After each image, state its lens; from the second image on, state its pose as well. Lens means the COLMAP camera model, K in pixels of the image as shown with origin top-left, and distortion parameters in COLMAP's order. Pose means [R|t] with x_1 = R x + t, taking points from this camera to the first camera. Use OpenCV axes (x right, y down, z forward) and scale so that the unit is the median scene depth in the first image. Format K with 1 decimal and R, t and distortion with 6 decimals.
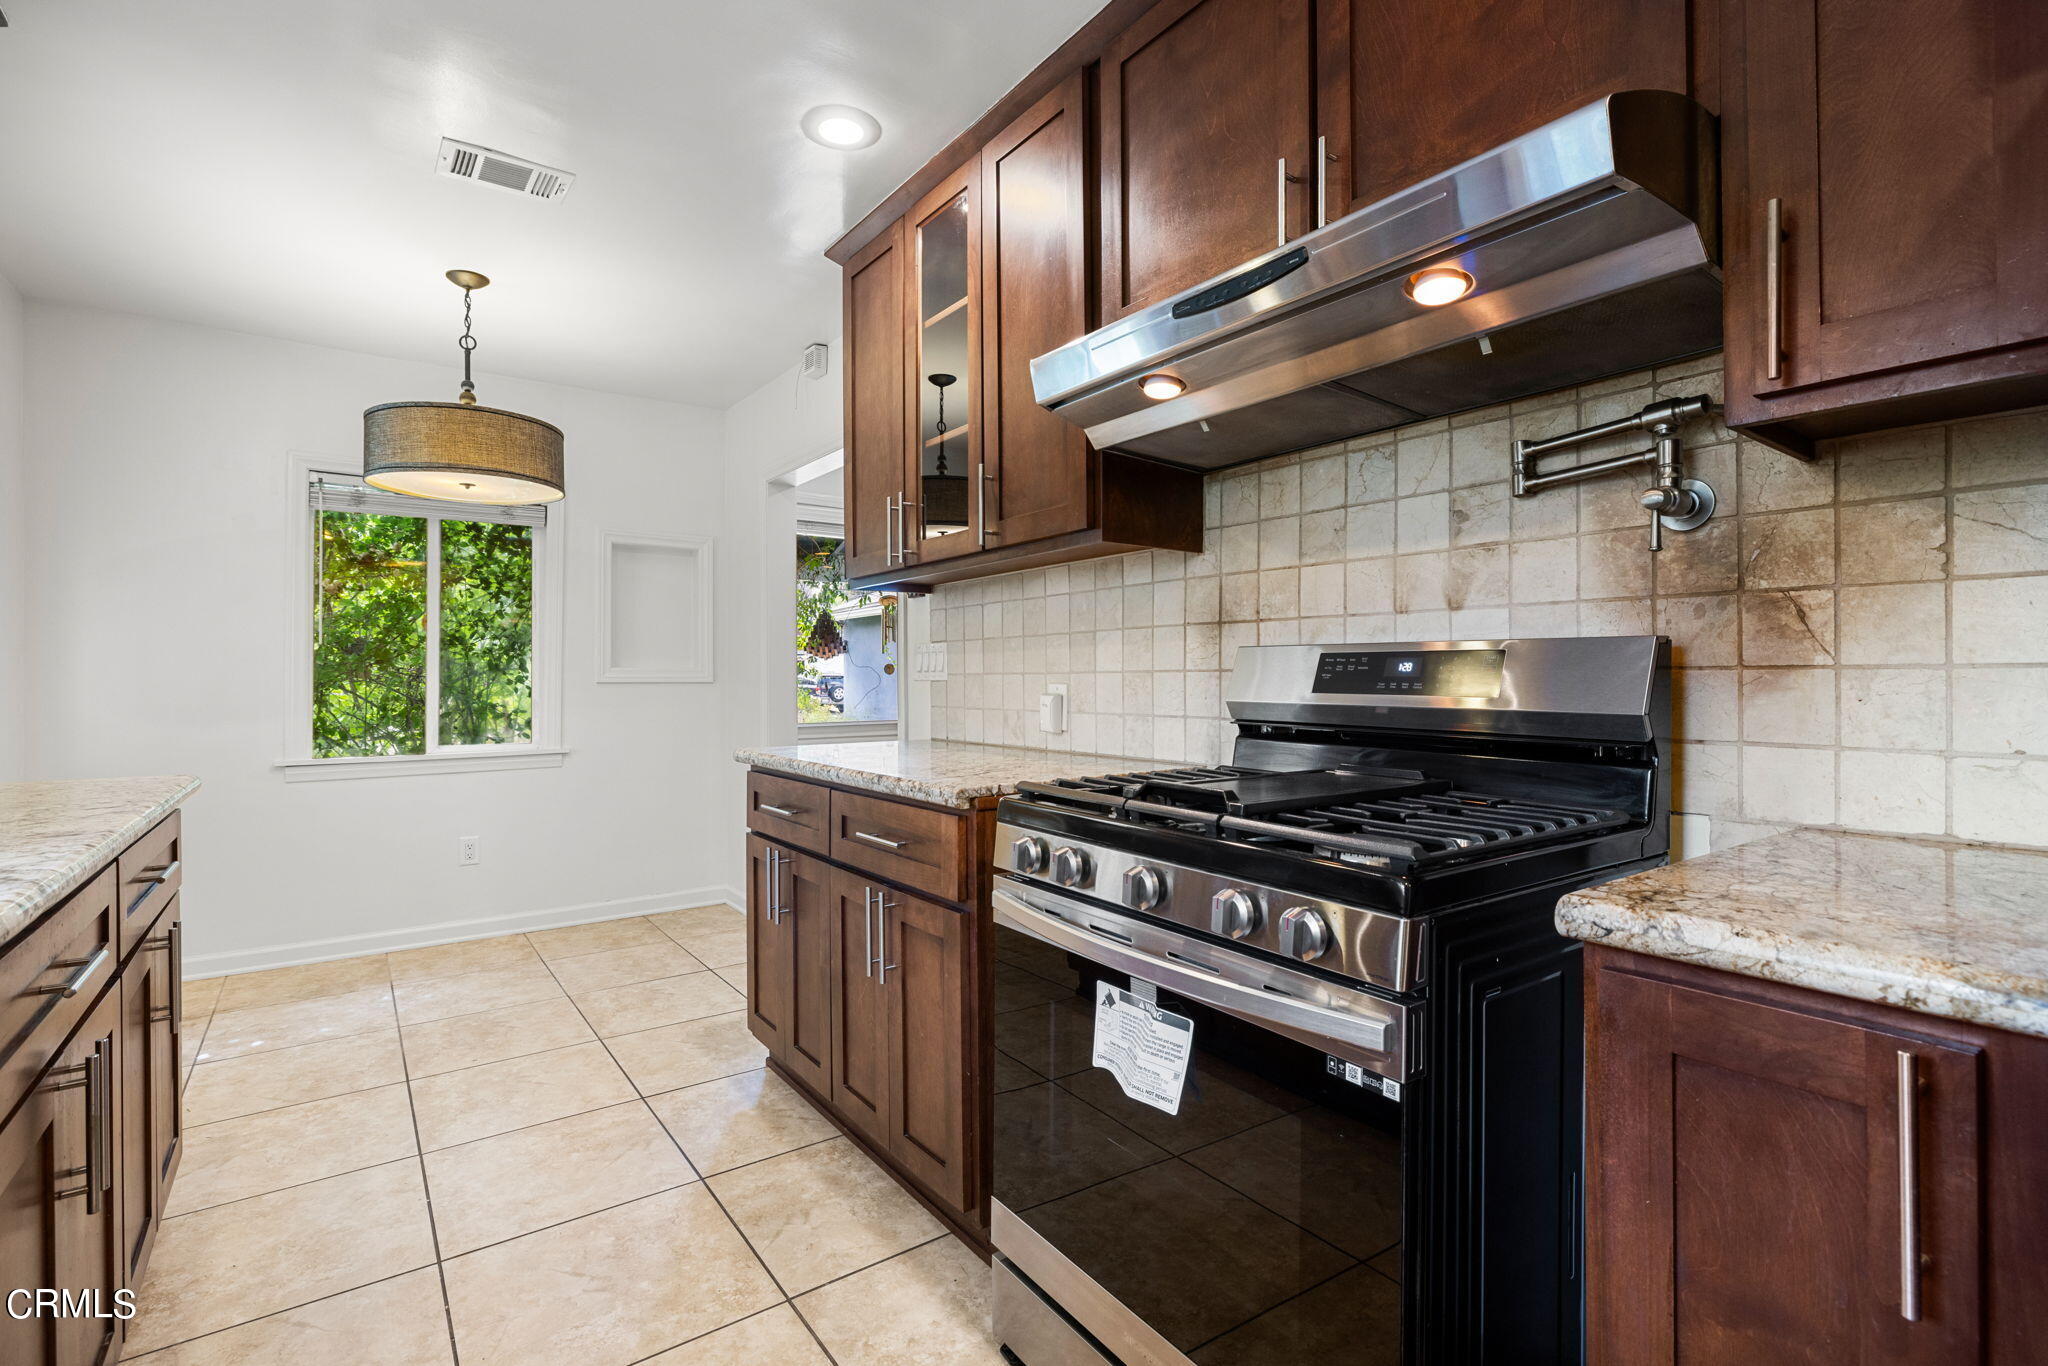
lens RADIAL K [[938.5, 0, 1021.7], [0, 938.5, 676.6], [0, 0, 1]] dist [-0.010898, 0.001009]
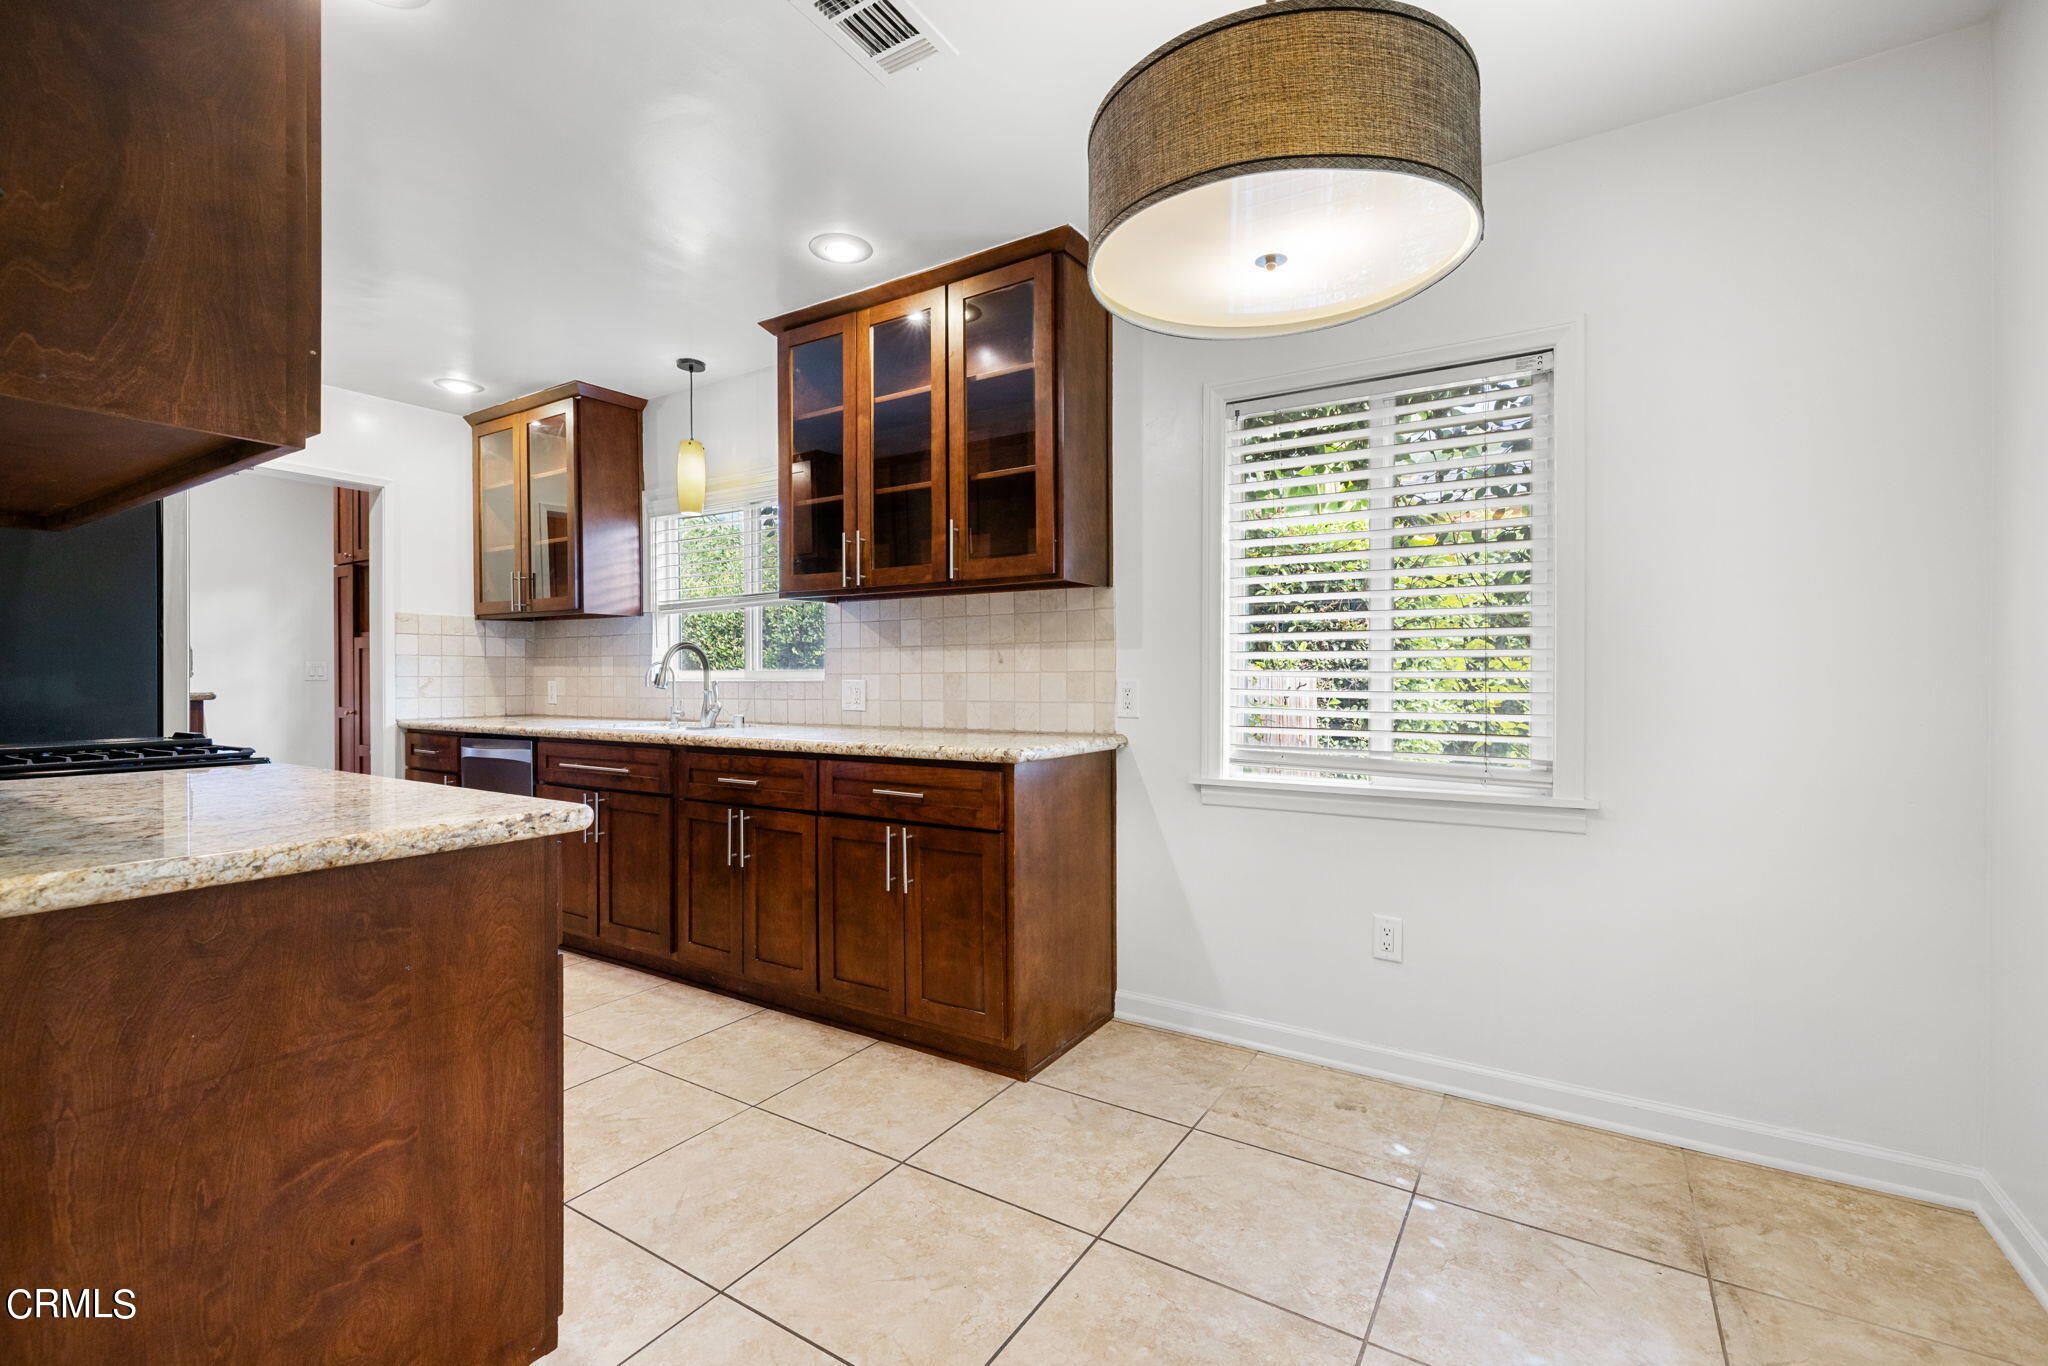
lens RADIAL K [[881.1, 0, 1021.8], [0, 881.1, 678.8], [0, 0, 1]] dist [0.003066, 0.000596]
pose [[-0.931166, 0.006983, -0.364528, -0.360116], [0.005835, 0.999974, 0.004250, 0.005021], [0.364548, 0.001831, -0.931183, 1.593126]]
